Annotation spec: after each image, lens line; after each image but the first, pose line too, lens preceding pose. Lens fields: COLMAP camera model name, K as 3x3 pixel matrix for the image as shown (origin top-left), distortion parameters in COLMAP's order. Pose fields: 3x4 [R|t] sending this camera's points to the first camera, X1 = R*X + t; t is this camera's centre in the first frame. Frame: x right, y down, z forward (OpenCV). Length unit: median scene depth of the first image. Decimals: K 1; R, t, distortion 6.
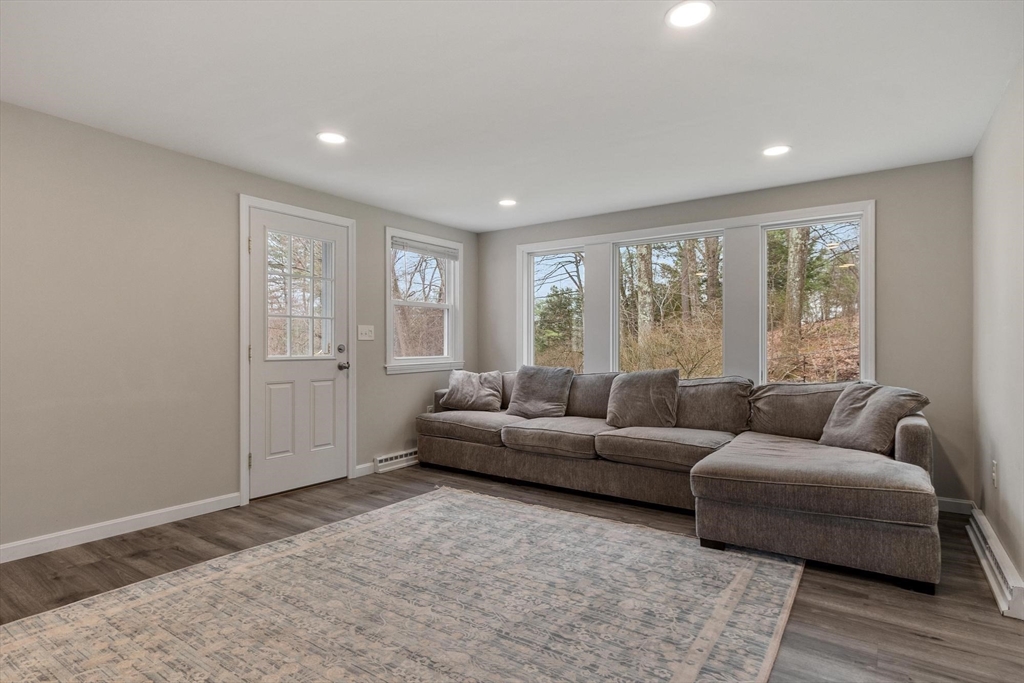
lens RADIAL K [[535.1, 0, 505.2], [0, 535.1, 343.3], [0, 0, 1]] dist [0.008906, -0.000100]
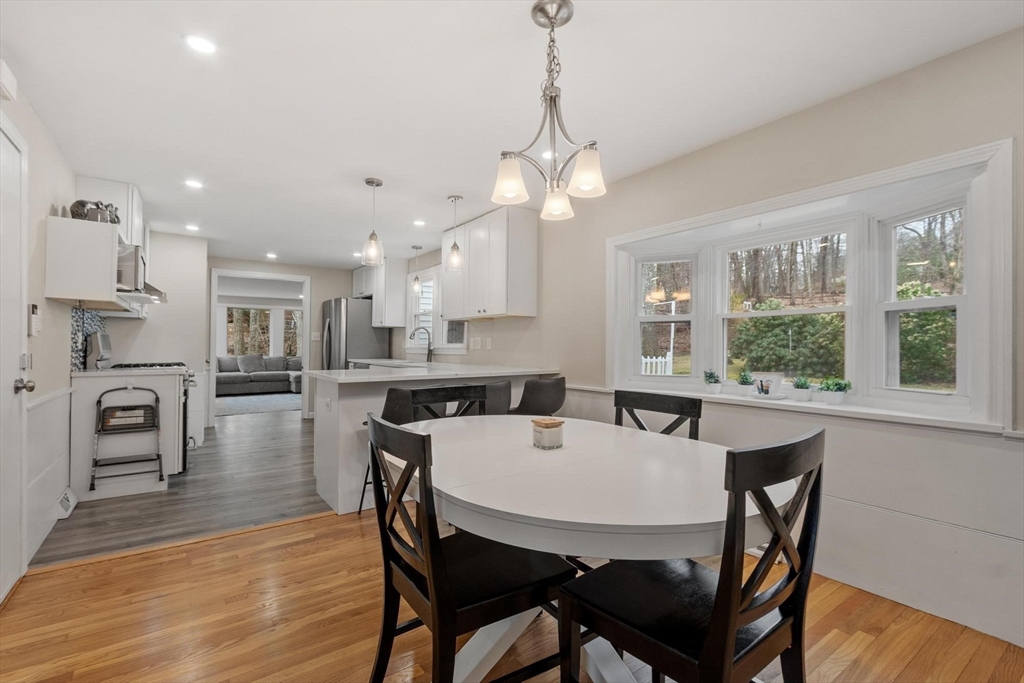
lens RADIAL K [[464.9, 0, 505.1], [0, 464.9, 344.6], [0, 0, 1]] dist [0.002129, -0.000342]
pose [[0.335074, 0.003106, 0.942187, -2.217662], [-0.003873, 0.999991, -0.001919, -0.006107], [-0.942184, -0.003007, 0.335083, -1.542410]]
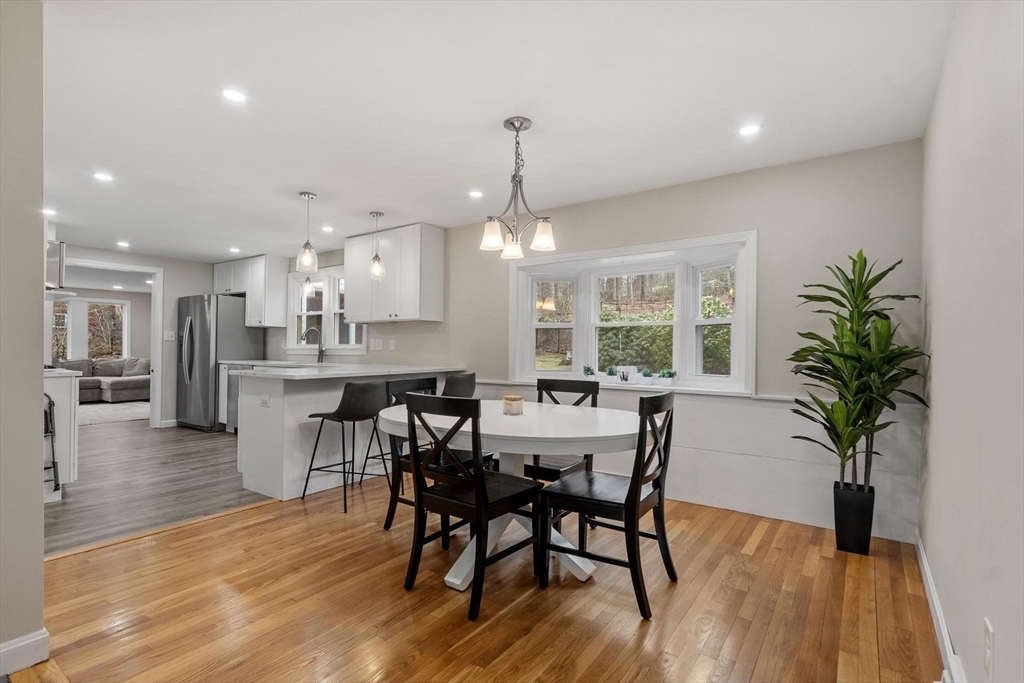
lens RADIAL K [[493.9, 0, 508.4], [0, 493.9, 351.4], [0, 0, 1]] dist [0.009372, -0.000731]
pose [[0.004253, -0.007147, 0.999965, -2.536171], [-0.006524, 0.999953, 0.007174, -0.003927], [-0.999970, -0.006555, 0.004206, -1.409581]]
